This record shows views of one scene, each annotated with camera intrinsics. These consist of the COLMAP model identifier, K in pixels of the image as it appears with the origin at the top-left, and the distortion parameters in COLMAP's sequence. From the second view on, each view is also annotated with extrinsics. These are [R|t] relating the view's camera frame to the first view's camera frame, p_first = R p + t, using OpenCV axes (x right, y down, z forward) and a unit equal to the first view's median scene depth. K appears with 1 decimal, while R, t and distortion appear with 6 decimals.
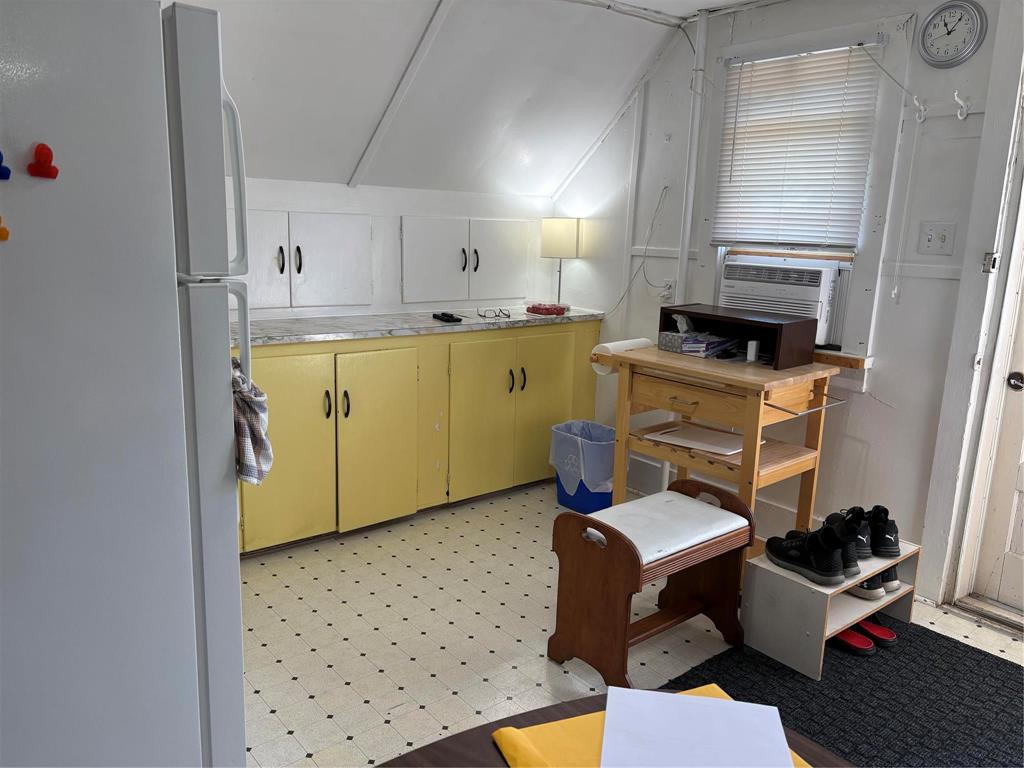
lens RADIAL K [[783.2, 0, 513.5], [0, 783.2, 396.8], [0, 0, 1]] dist [0.136825, -0.330924]
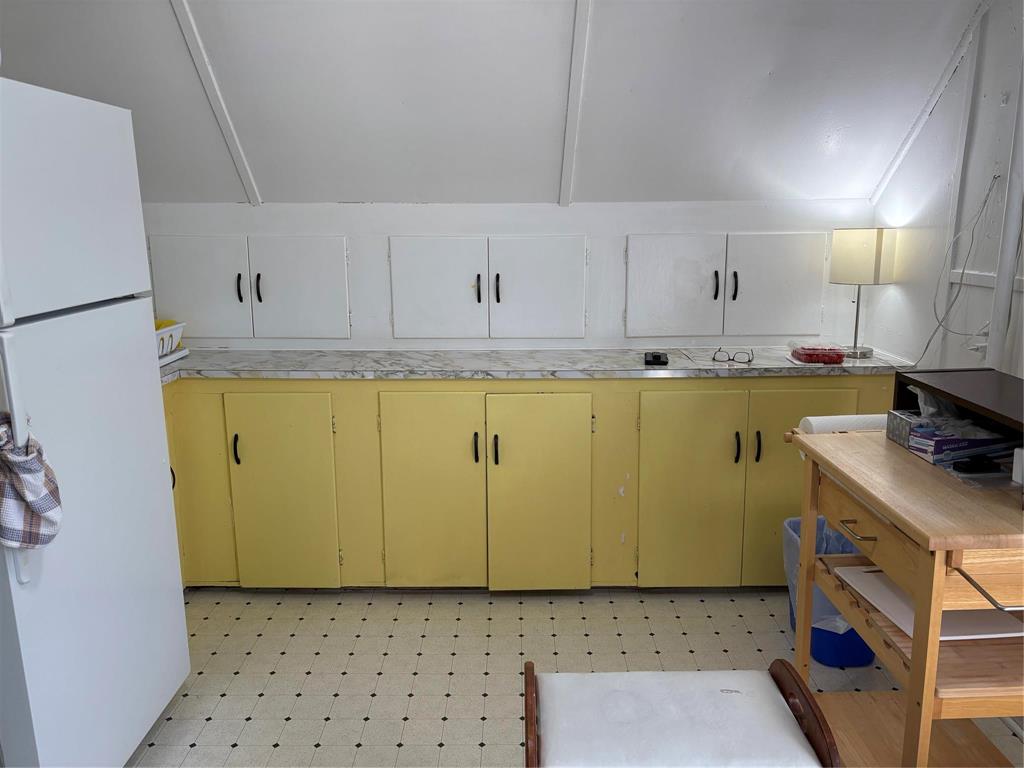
lens RADIAL K [[788.6, 0, 512.0], [0, 788.6, 384.0], [0, 0, 1]] dist [0.051018, -0.048750]
pose [[0.760539, 0.093635, -0.642505, 0.329870], [-0.106300, 0.994152, 0.019055, -0.075409], [0.640532, 0.053806, 0.766044, 0.289053]]
